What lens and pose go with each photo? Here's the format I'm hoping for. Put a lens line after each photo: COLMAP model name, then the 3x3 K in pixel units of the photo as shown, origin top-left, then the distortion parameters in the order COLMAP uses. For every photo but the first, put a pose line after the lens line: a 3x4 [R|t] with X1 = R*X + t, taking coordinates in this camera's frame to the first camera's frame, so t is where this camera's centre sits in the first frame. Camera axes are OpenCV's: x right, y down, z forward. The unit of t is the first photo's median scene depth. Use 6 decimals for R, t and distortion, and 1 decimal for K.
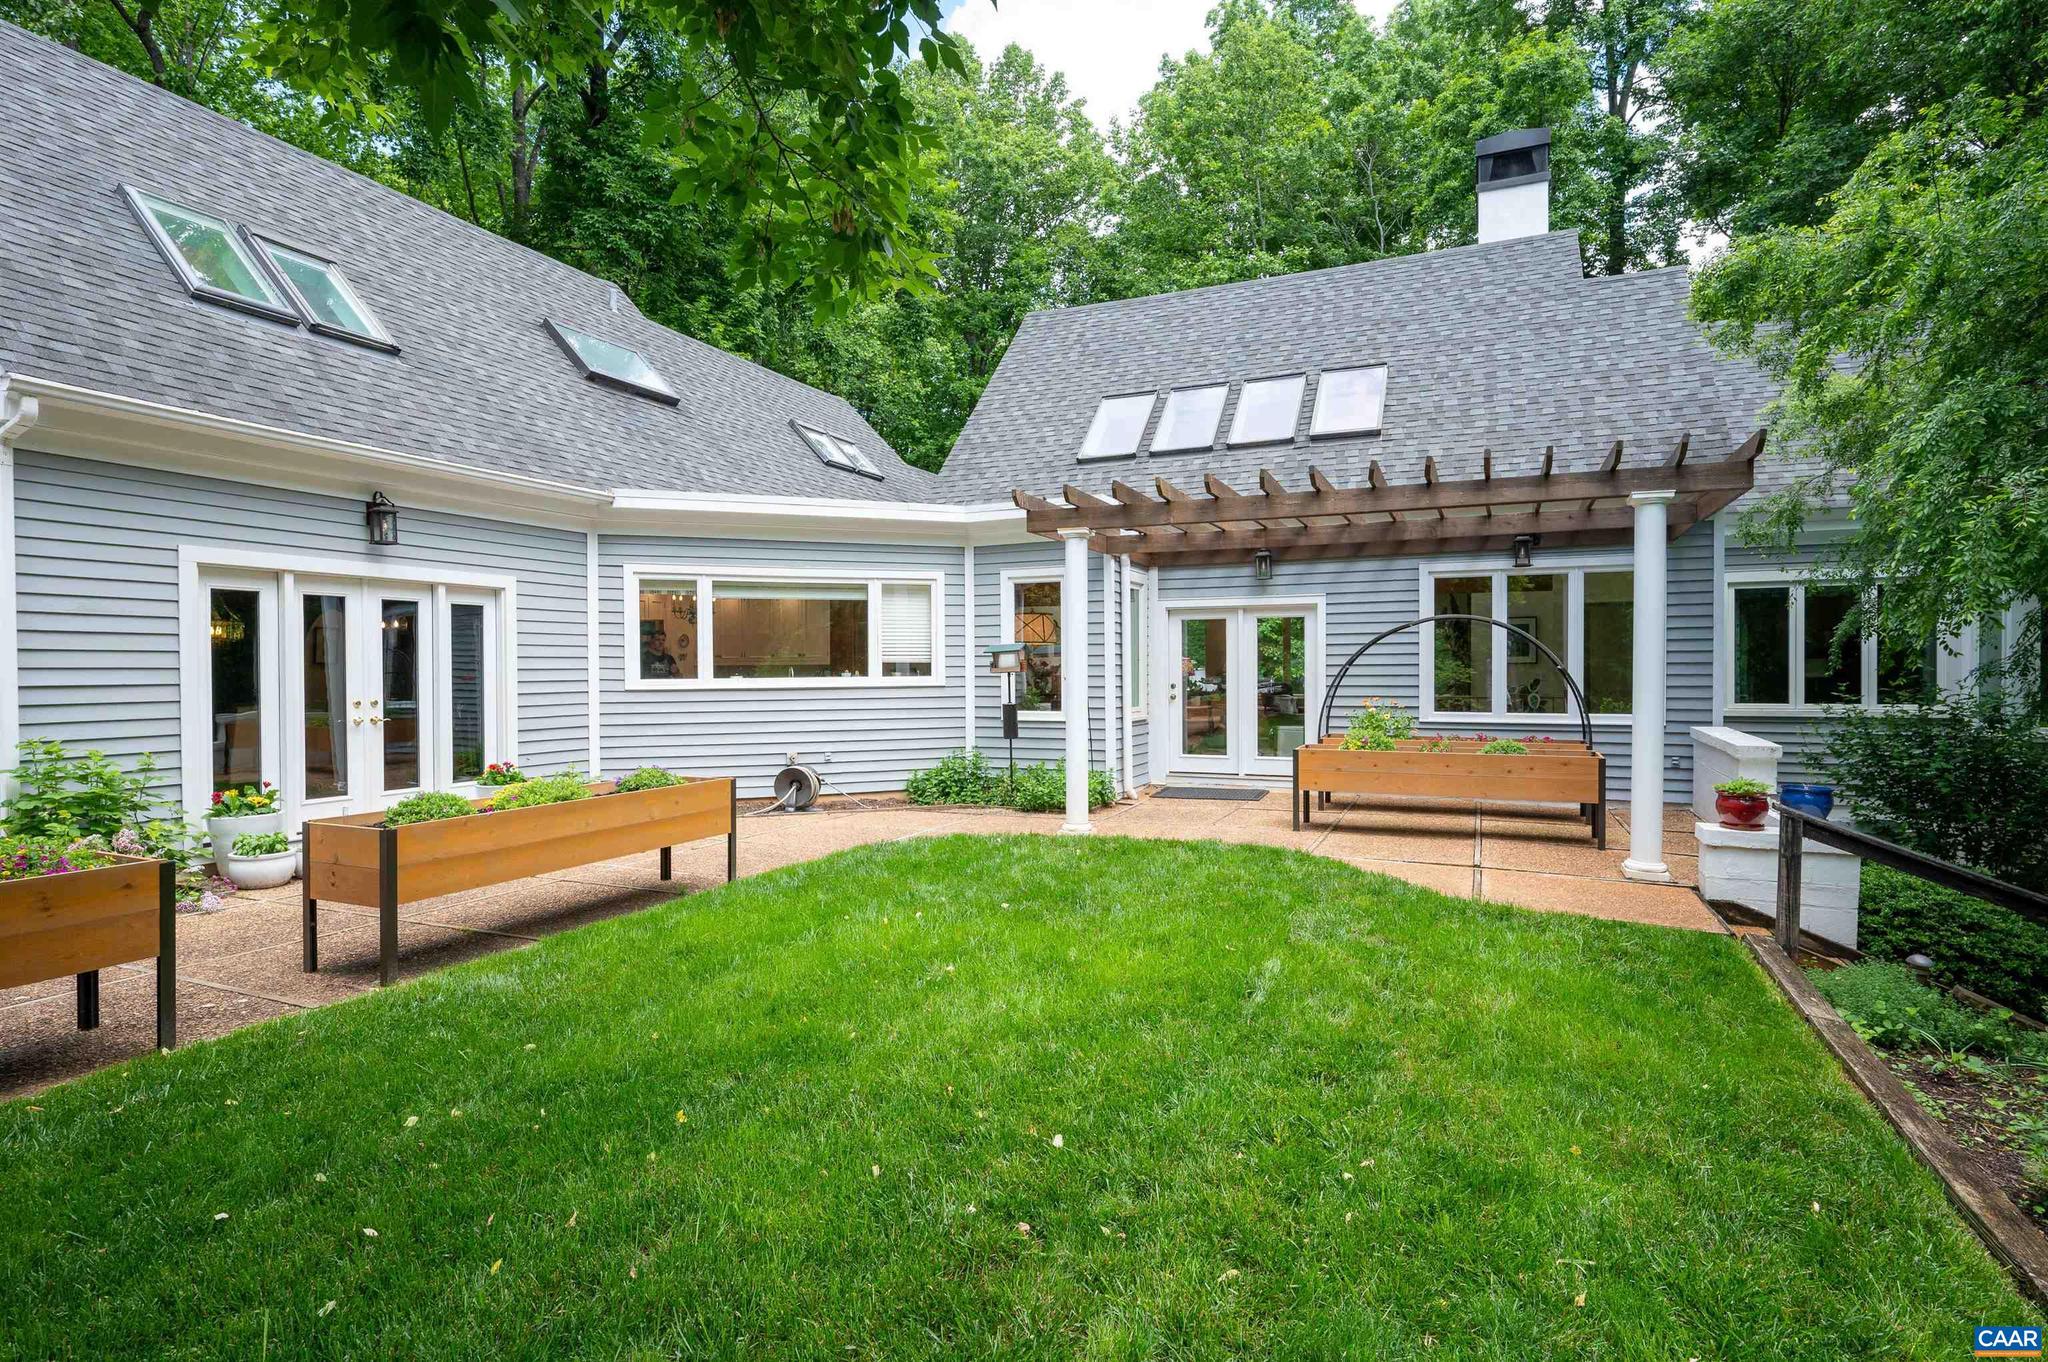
lens RADIAL K [[1035.1, 0, 1024.0], [0, 1035.1, 681.0], [0, 0, 1]] dist [0.000017, -0.000006]
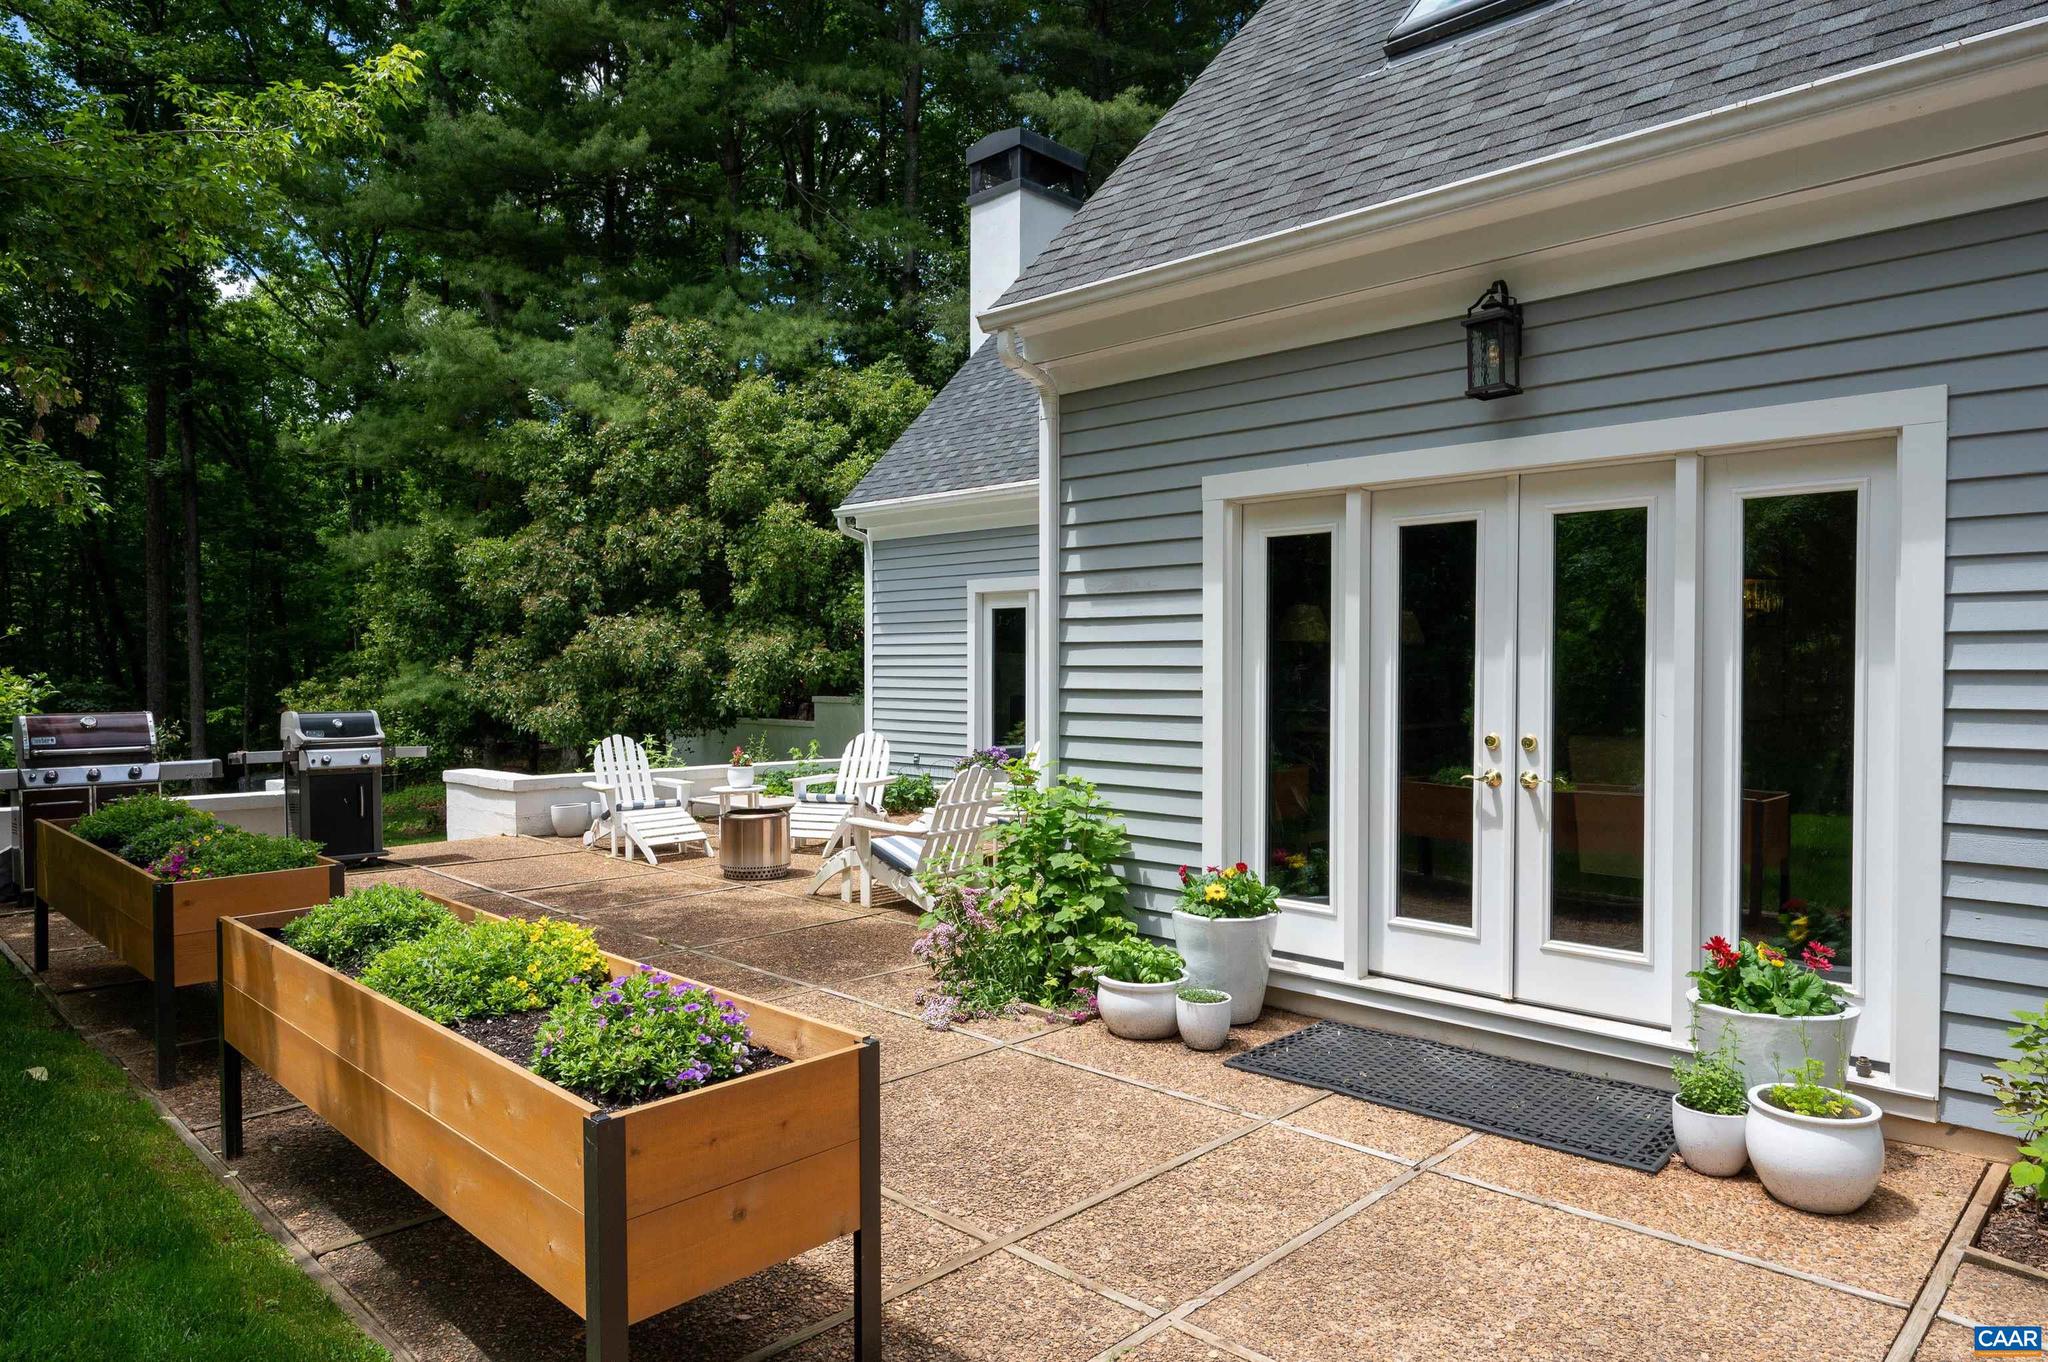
lens RADIAL K [[1257.0, 0, 1024.0], [0, 1257.0, 681.0], [0, 0, 1]] dist [0.000088, -0.000031]
pose [[-0.345603, 0.013995, -0.938276, -0.022702], [-0.011765, 0.999746, 0.019245, -0.014771], [0.938307, 0.017690, -0.345351, 1.005934]]
